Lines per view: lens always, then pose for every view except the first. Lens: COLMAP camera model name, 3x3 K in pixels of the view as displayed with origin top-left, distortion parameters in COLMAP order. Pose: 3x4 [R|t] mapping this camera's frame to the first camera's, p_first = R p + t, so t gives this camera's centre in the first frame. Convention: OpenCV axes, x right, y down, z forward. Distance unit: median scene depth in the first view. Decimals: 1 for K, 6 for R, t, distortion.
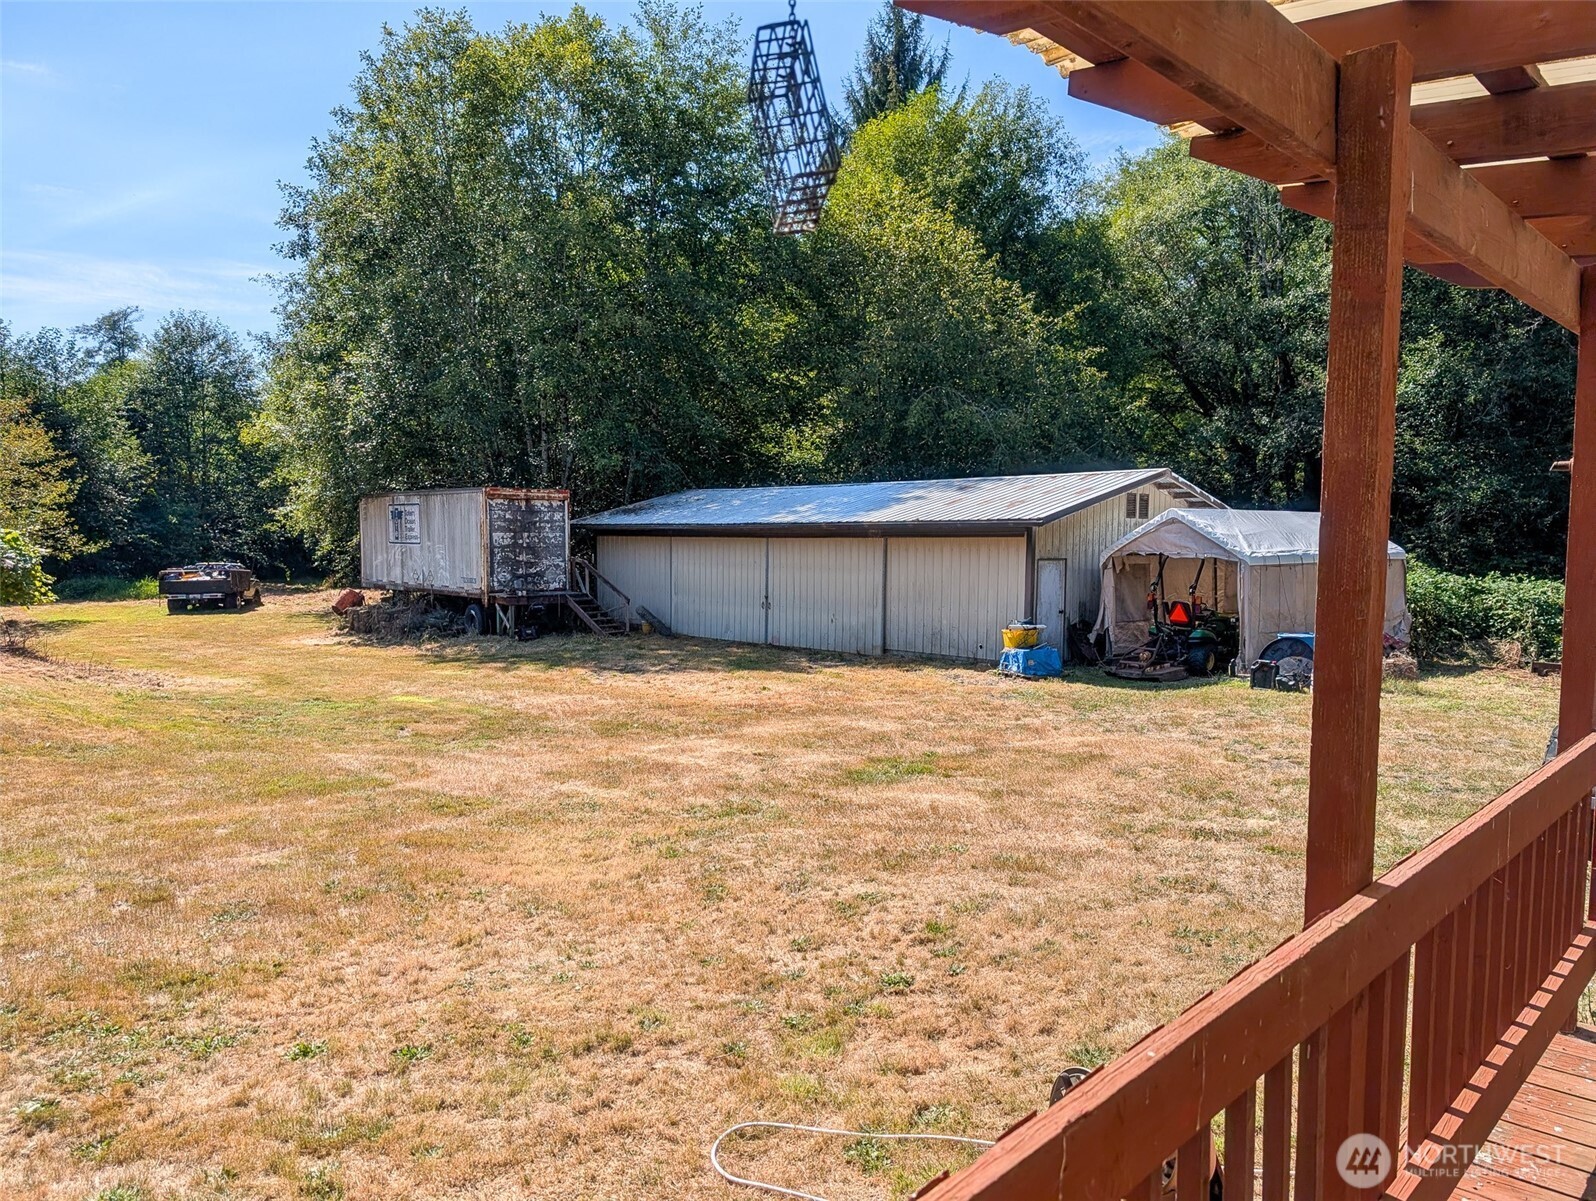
lens RADIAL K [[1131.9, 0, 782.3], [0, 1131.9, 631.2], [0, 0, 1]] dist [0.001190, -0.011337]
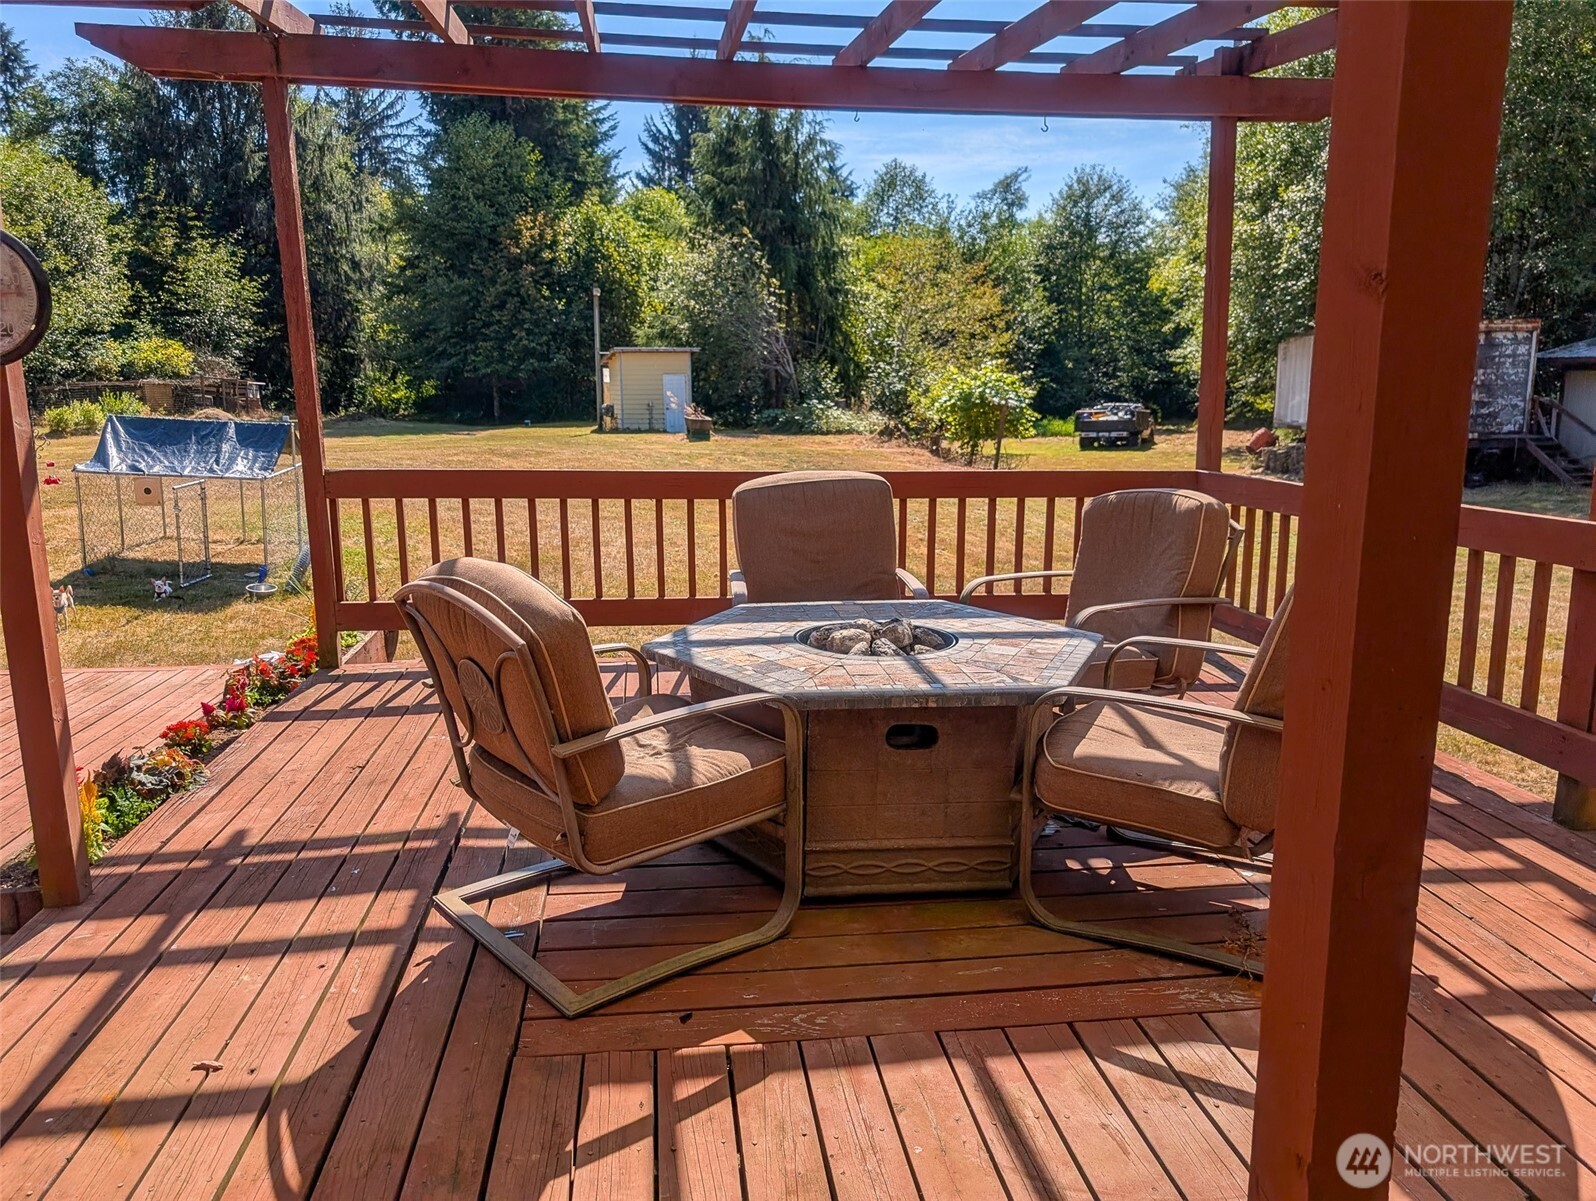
lens RADIAL K [[1131.9, 0, 774.3], [0, 1131.9, 600.3], [0, 0, 1]] dist [0.001190, -0.011337]
pose [[0.762823, 0.108471, -0.637444, -0.055719], [-0.037695, 0.991612, 0.123628, 0.006458], [0.645508, -0.070277, 0.760514, -0.071352]]
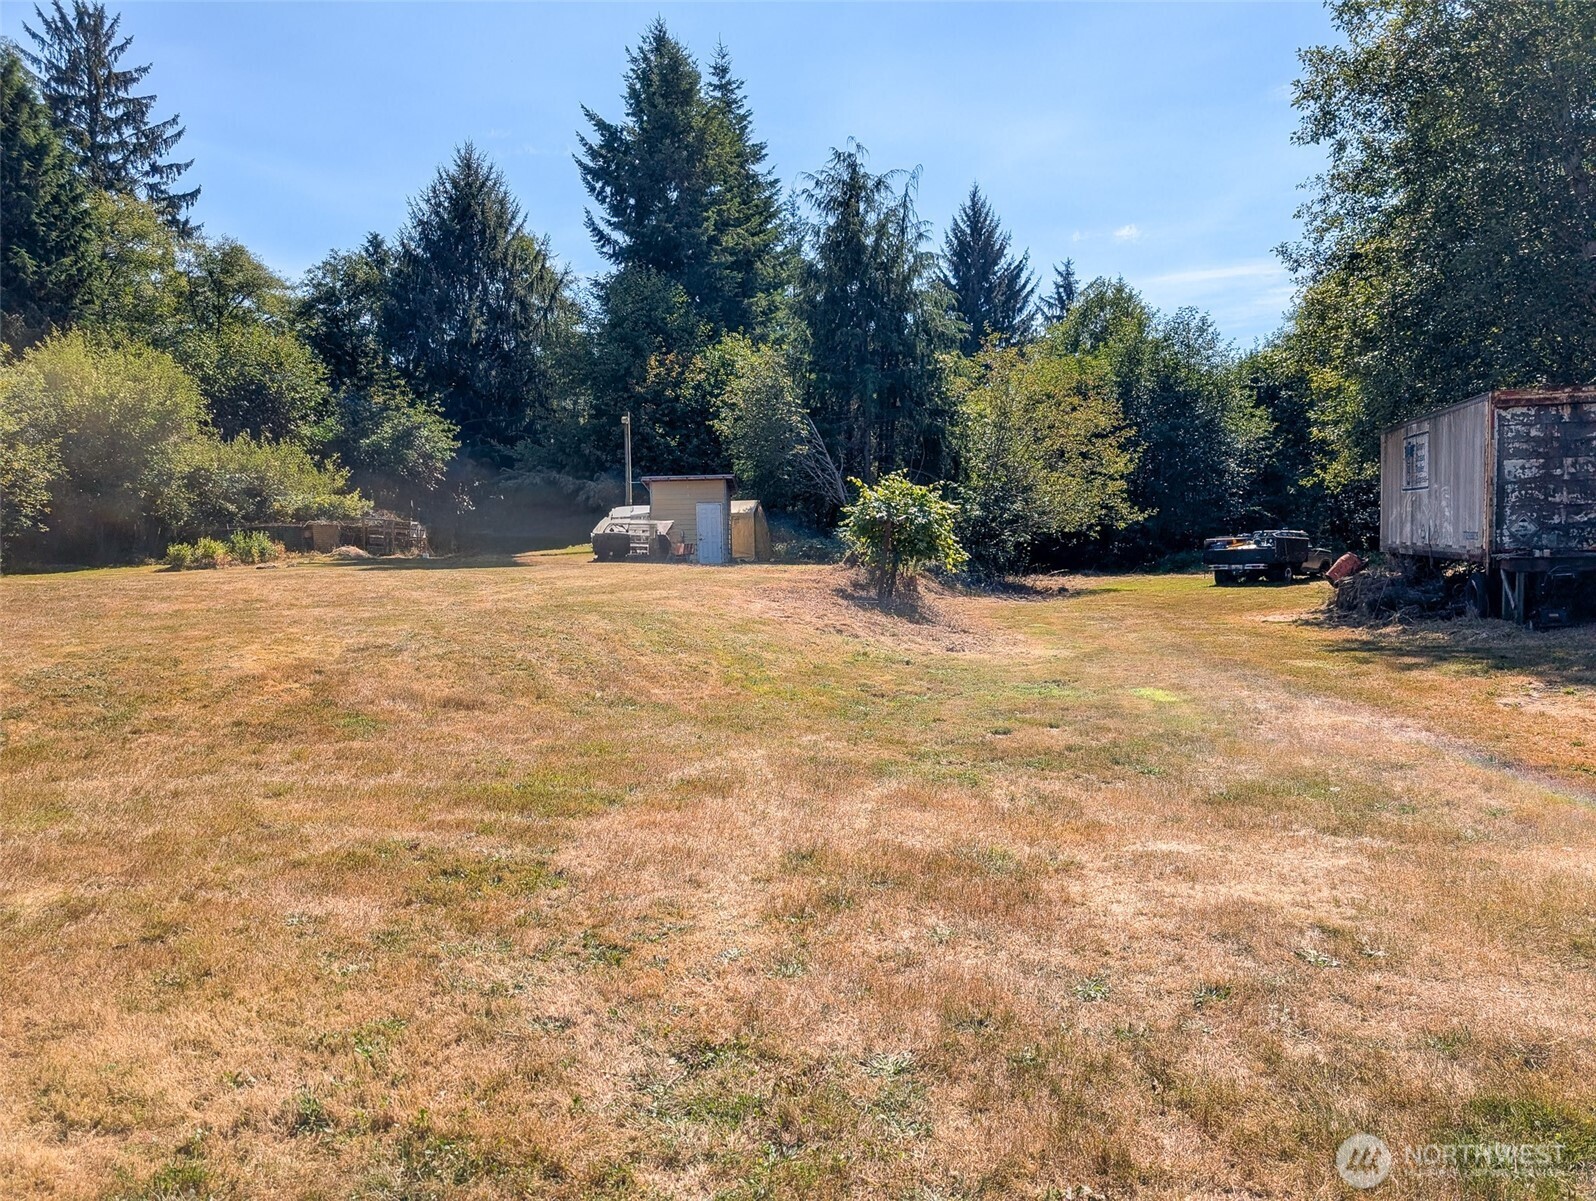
lens RADIAL K [[1131.9, 0, 785.1], [0, 1131.9, 613.4], [0, 0, 1]] dist [0.001190, -0.011337]
pose [[0.523451, 0.038895, -0.851168, 0.074118], [-0.042860, 0.998895, 0.019288, 0.004875], [0.850977, 0.026385, 0.524539, 0.285648]]
